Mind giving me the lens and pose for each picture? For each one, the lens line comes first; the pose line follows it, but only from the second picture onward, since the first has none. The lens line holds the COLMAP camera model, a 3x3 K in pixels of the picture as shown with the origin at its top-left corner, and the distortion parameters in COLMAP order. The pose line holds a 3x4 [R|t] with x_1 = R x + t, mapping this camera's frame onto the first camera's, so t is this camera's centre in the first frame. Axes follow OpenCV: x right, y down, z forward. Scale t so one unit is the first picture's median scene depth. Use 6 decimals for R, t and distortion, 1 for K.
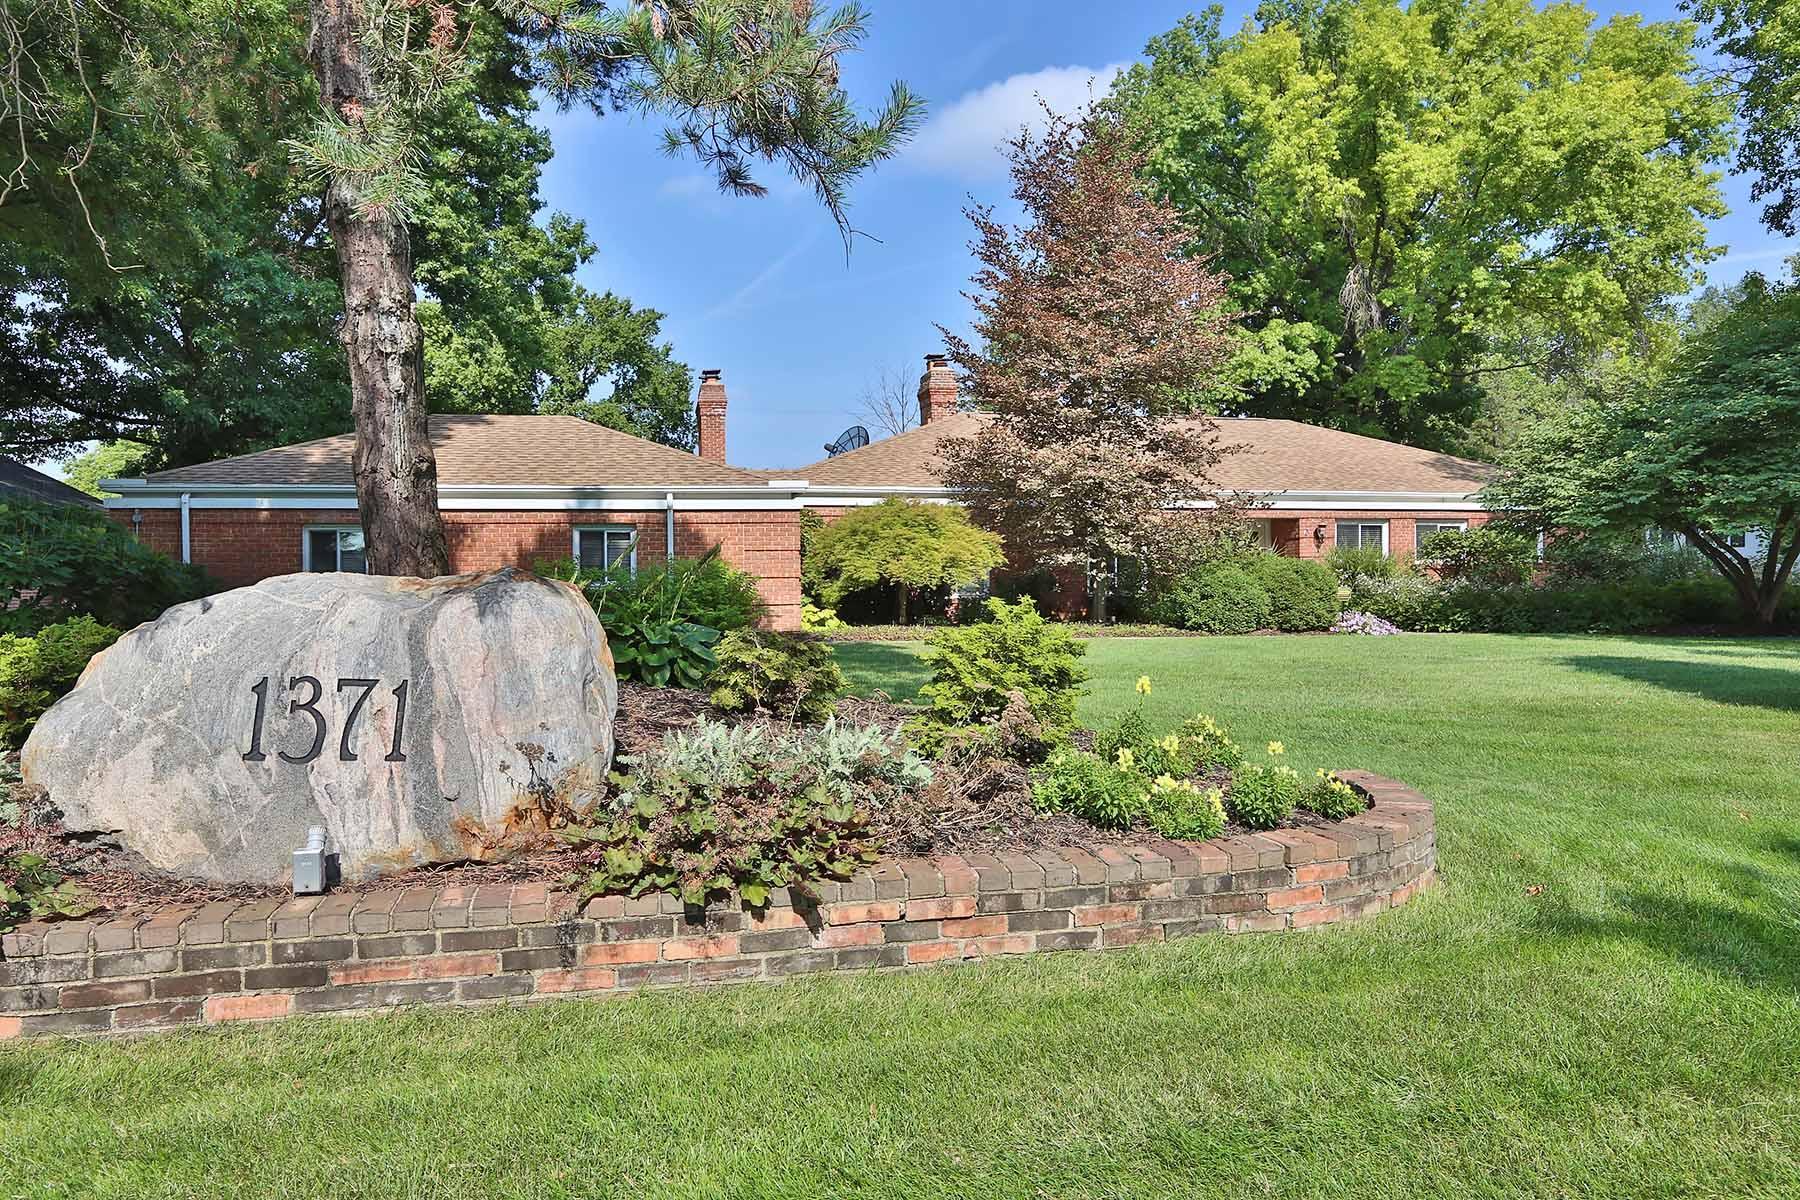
lens RADIAL K [[1146.0, 0, 902.0], [0, 1146.0, 607.0], [0, 0, 1]] dist [0.001955, -0.000888]
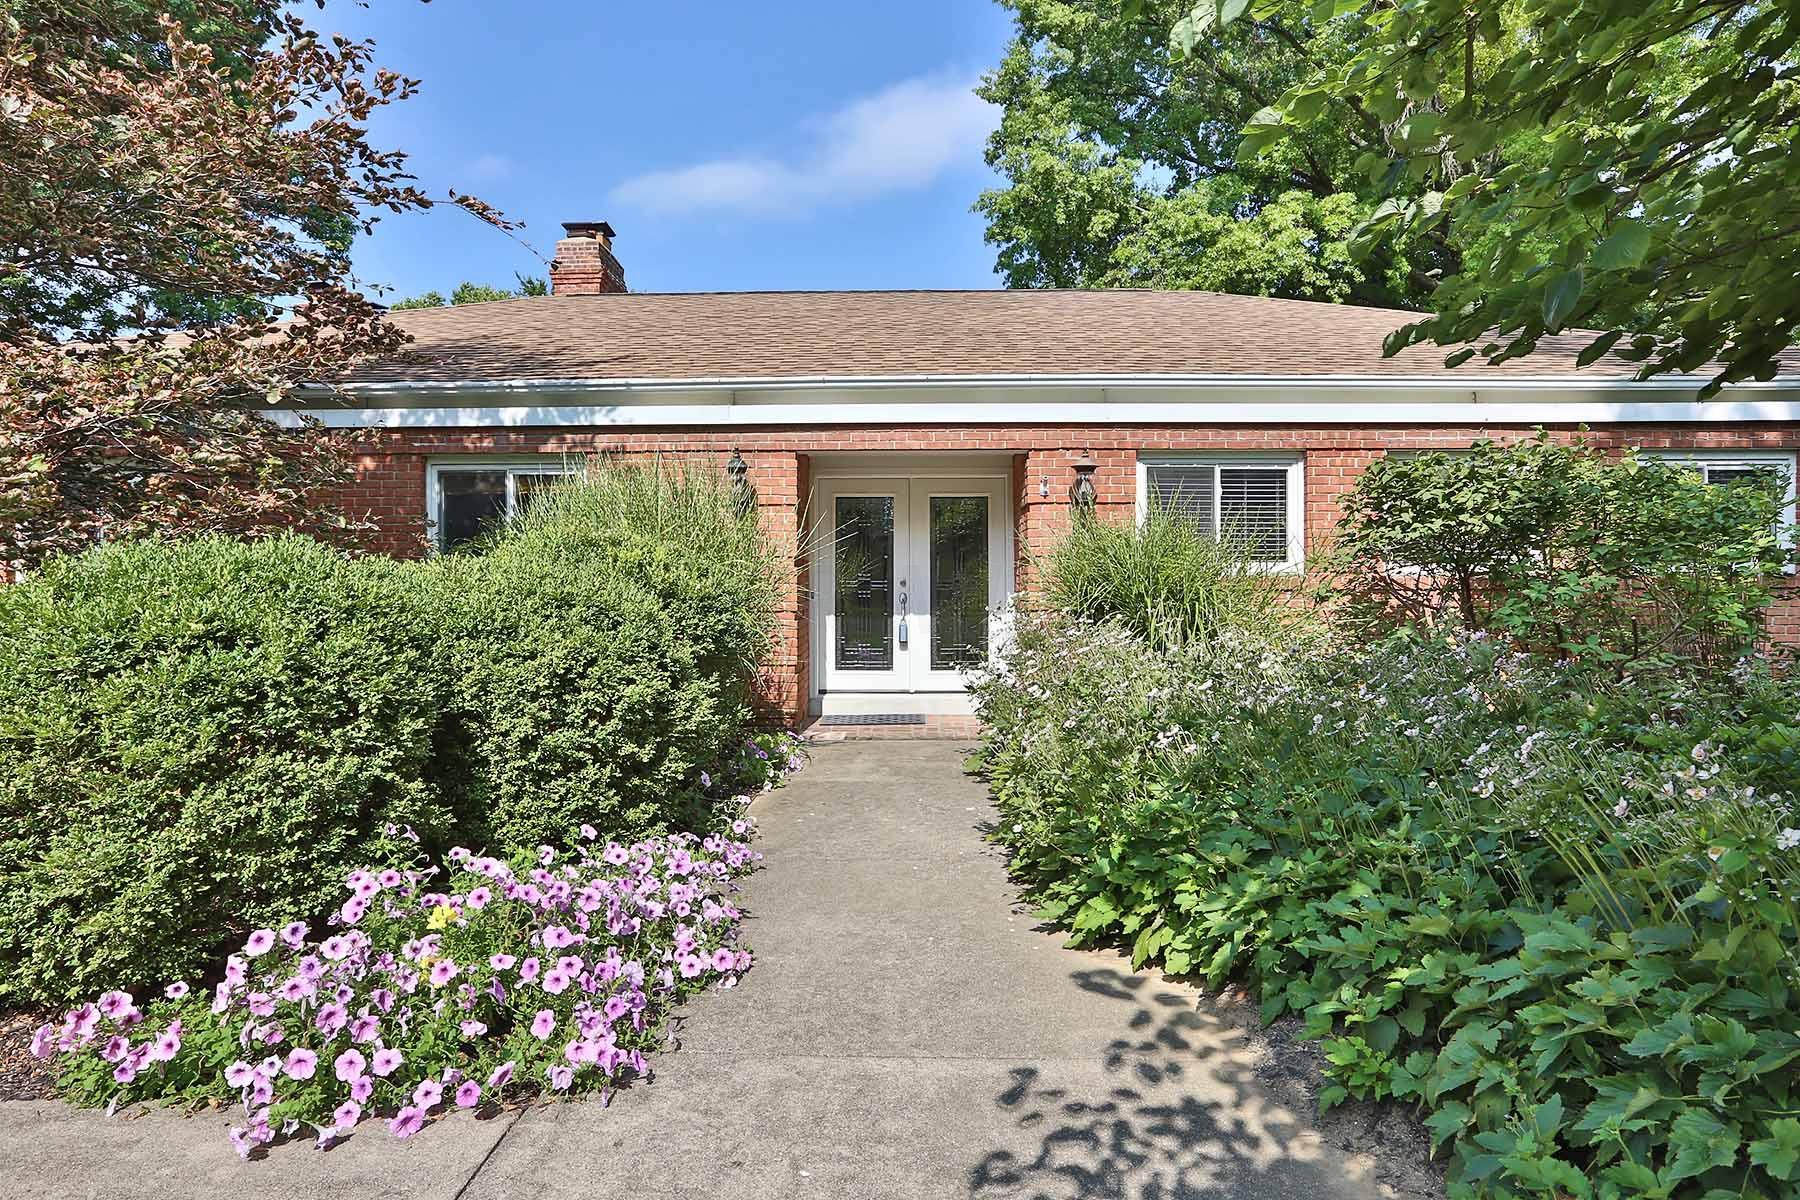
lens RADIAL K [[1028.4, 0, 898.9], [0, 1028.4, 591.3], [0, 0, 1]] dist [-0.004383, -0.000575]
pose [[0.980078, 0.004406, -0.198564, 0.286309], [-0.009916, 0.999593, -0.026764, -0.018012], [0.198365, 0.028200, 0.979722, 0.519076]]
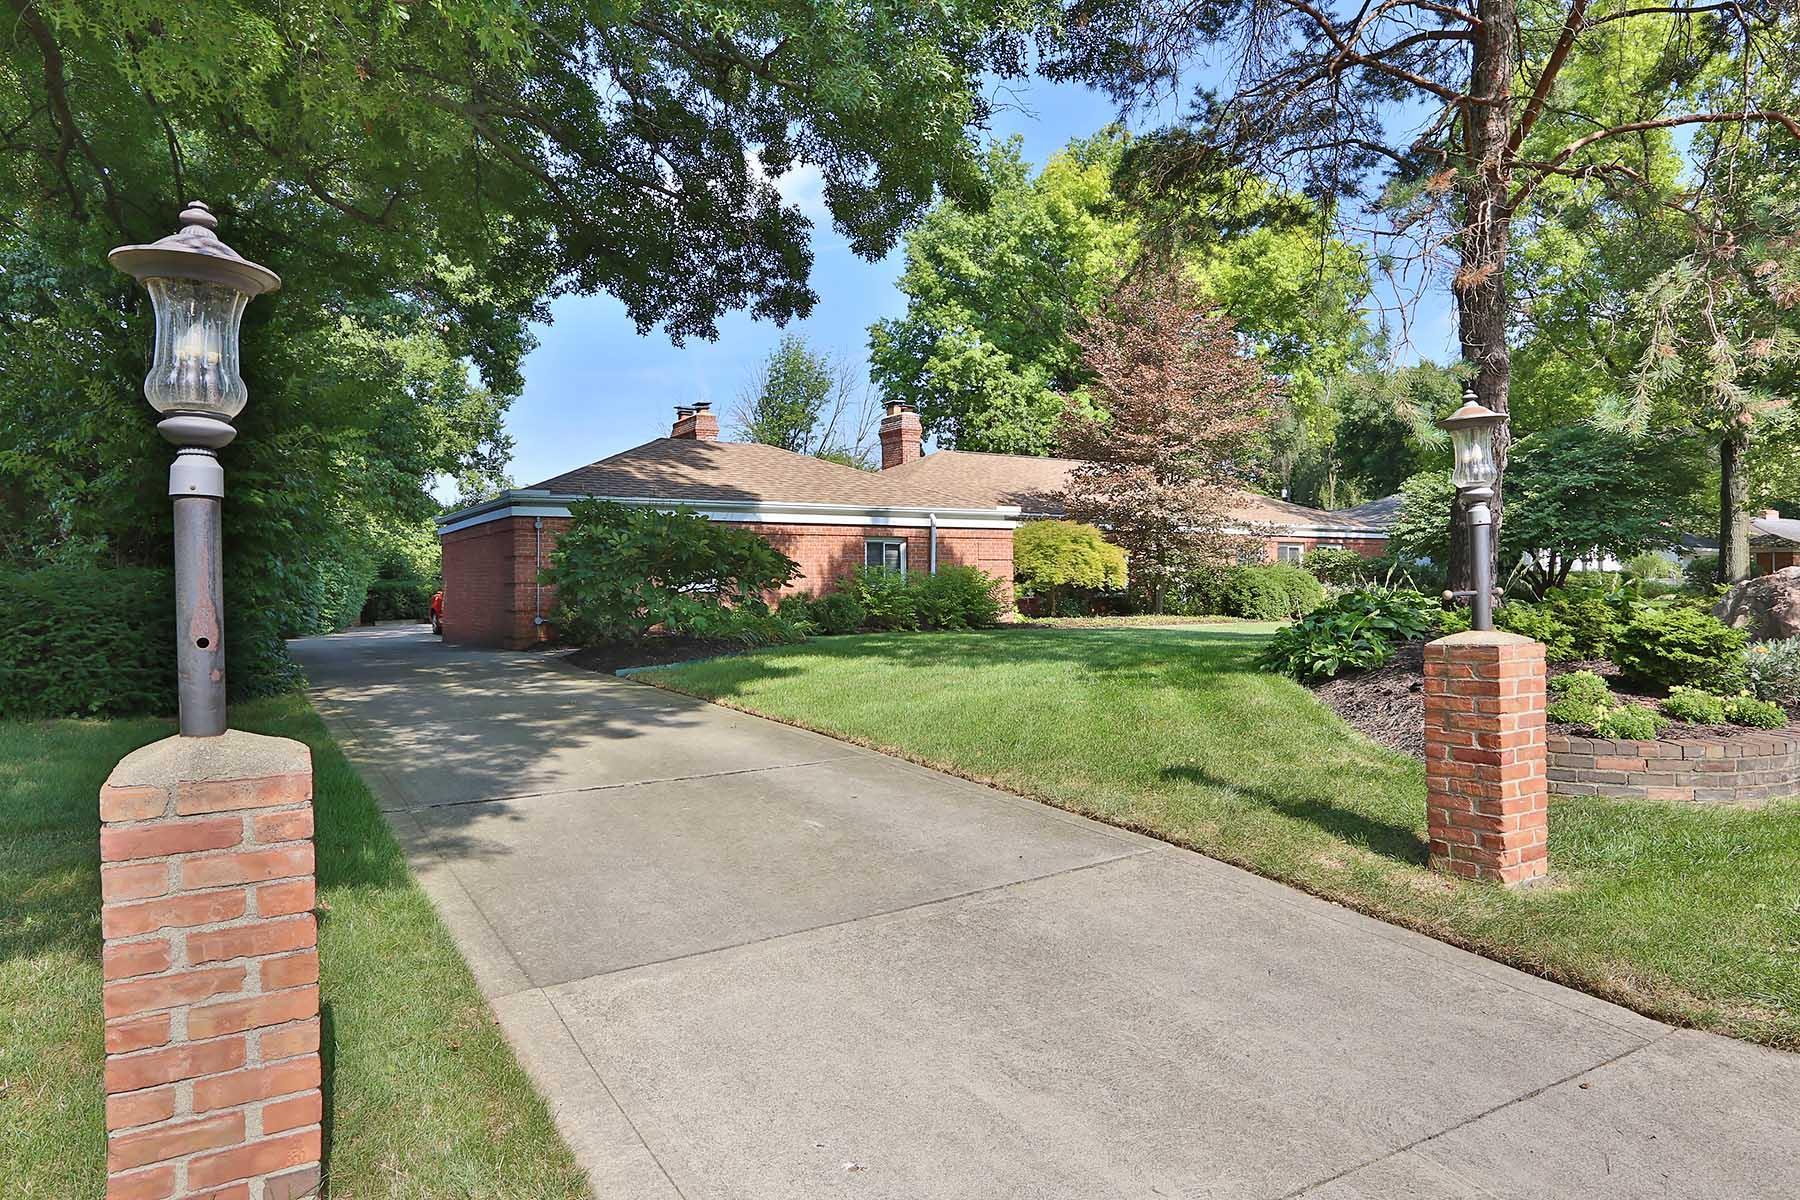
lens RADIAL K [[1052.8, 0, 897.6], [0, 1052.8, 599.0], [0, 0, 1]] dist [-0.006948, -0.000229]
pose [[0.938097, -0.001511, 0.346370, -0.346569], [0.007991, 0.999819, -0.017281, 0.007457], [-0.346281, 0.018979, 0.937939, -0.038009]]
